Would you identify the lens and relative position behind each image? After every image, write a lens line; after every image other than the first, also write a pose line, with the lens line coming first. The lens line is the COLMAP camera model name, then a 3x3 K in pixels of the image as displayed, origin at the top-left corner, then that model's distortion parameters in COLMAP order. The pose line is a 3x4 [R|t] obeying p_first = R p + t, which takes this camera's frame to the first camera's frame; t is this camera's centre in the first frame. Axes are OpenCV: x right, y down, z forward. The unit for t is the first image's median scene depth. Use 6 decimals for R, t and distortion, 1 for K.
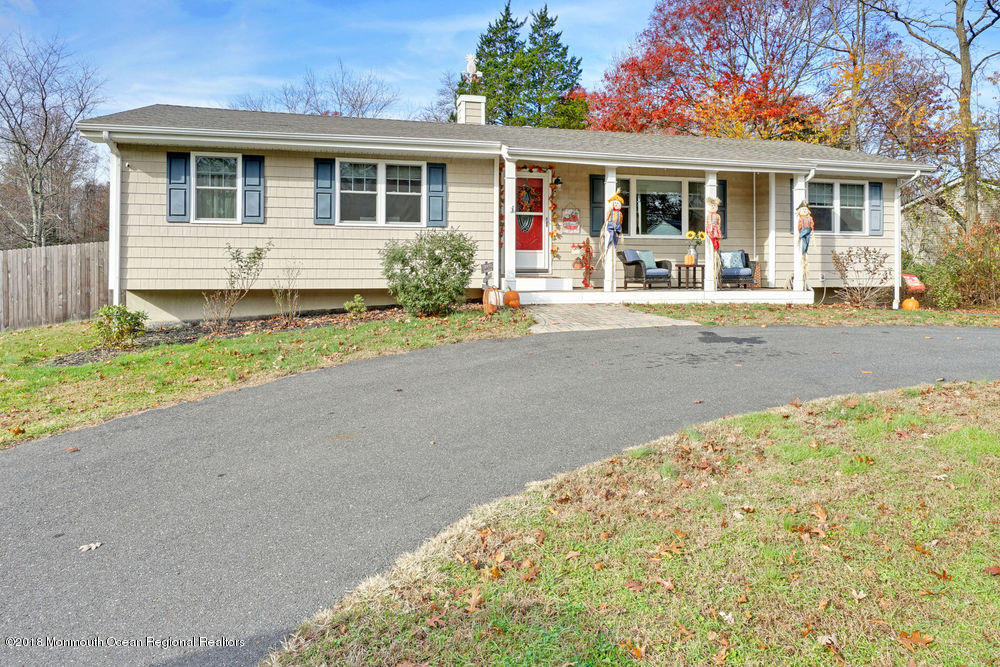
lens RADIAL K [[443.6, 0, 497.3], [0, 443.6, 317.2], [0, 0, 1]] dist [0.000175, -0.000436]
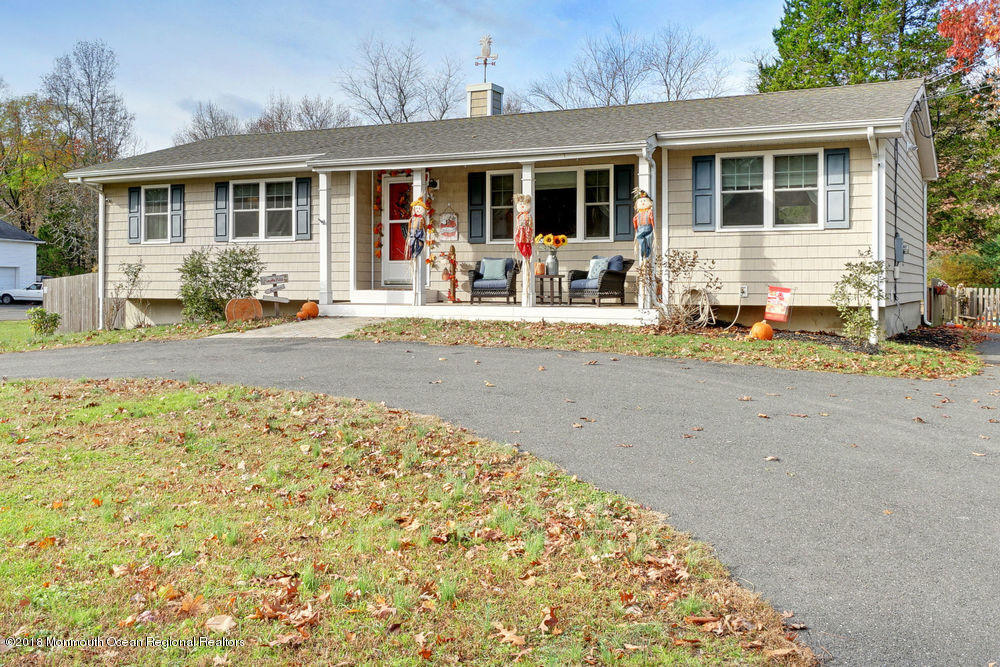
lens RADIAL K [[515.3, 0, 499.7], [0, 515.3, 331.5], [0, 0, 1]] dist [0.002382, 0.000796]
pose [[0.915453, 0.035694, -0.400838, 0.757456], [-0.041411, 0.999126, -0.005605, -0.005411], [0.400288, 0.021730, 0.916132, 0.101285]]
